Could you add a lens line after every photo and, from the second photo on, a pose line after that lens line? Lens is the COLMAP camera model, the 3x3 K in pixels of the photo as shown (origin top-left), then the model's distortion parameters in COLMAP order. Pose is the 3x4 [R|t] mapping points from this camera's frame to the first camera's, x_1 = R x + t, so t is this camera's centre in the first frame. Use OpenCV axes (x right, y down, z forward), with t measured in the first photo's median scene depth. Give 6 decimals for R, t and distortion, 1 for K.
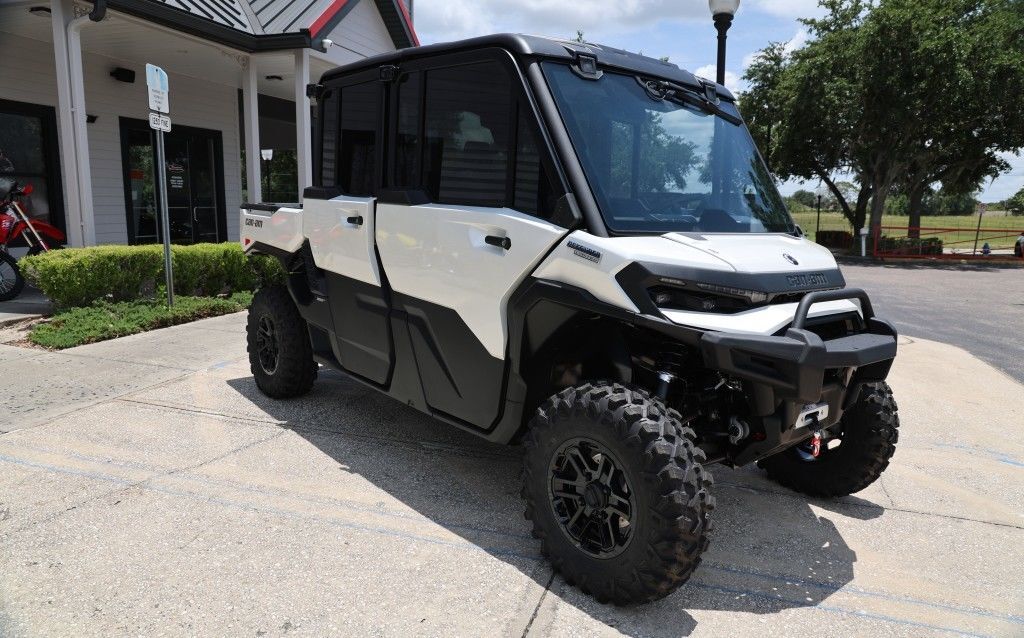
lens RADIAL K [[707.3, 0, 525.8], [0, 707.3, 319.1], [0, 0, 1]] dist [-0.079219, 0.001226]
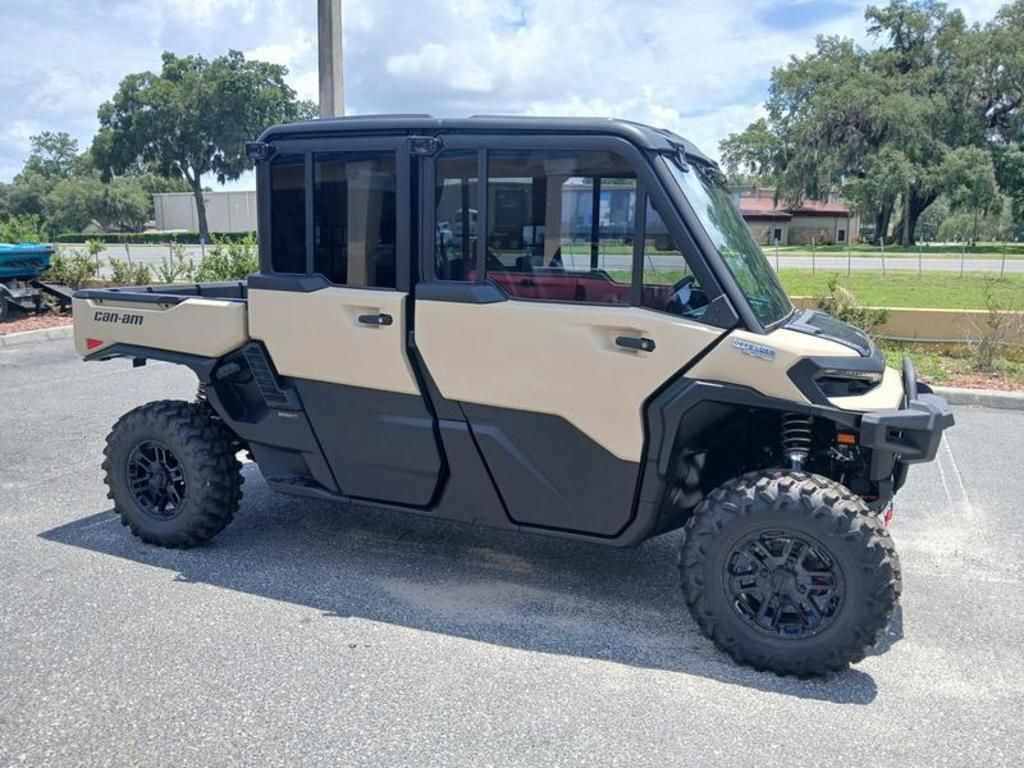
lens RADIAL K [[812.2, 0, 512.0], [0, 812.2, 384.0], [0, 0, 1]] dist [0.087062, -0.192193]
pose [[0.898839, -0.102355, 0.426159, -0.695054], [0.092704, 0.994748, 0.043392, -0.120374], [-0.428362, 0.000504, 0.903607, 0.054622]]
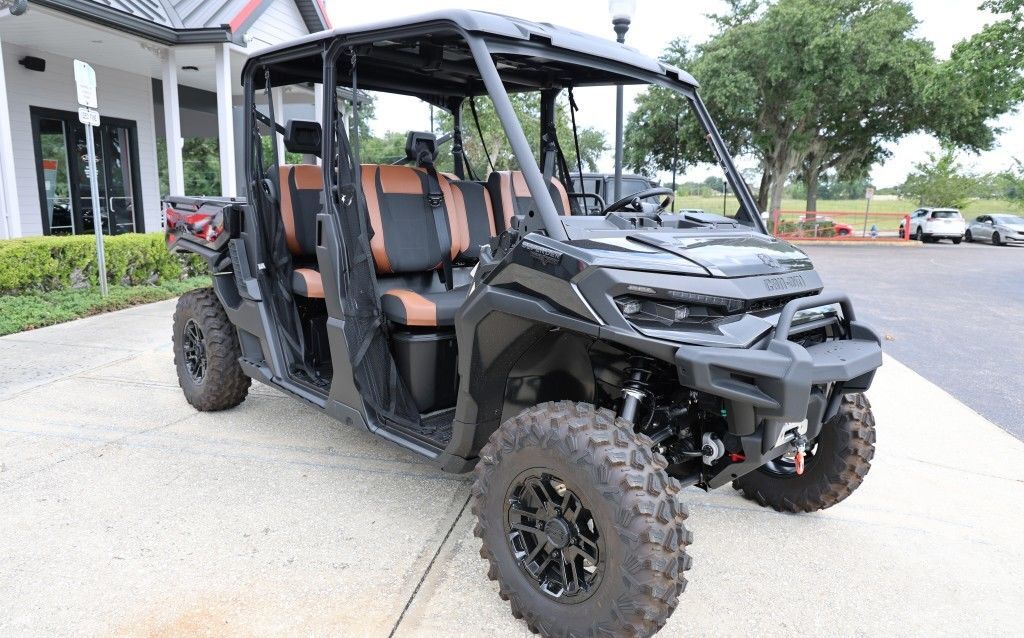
lens RADIAL K [[692.9, 0, 512.0], [0, 692.9, 319.0], [0, 0, 1]] dist [-0.060629, -0.000247]
pose [[0.998366, -0.013554, 0.055507, -0.004514], [0.012461, 0.999722, 0.019993, -0.032391], [-0.055762, -0.019269, 0.998258, 0.123281]]
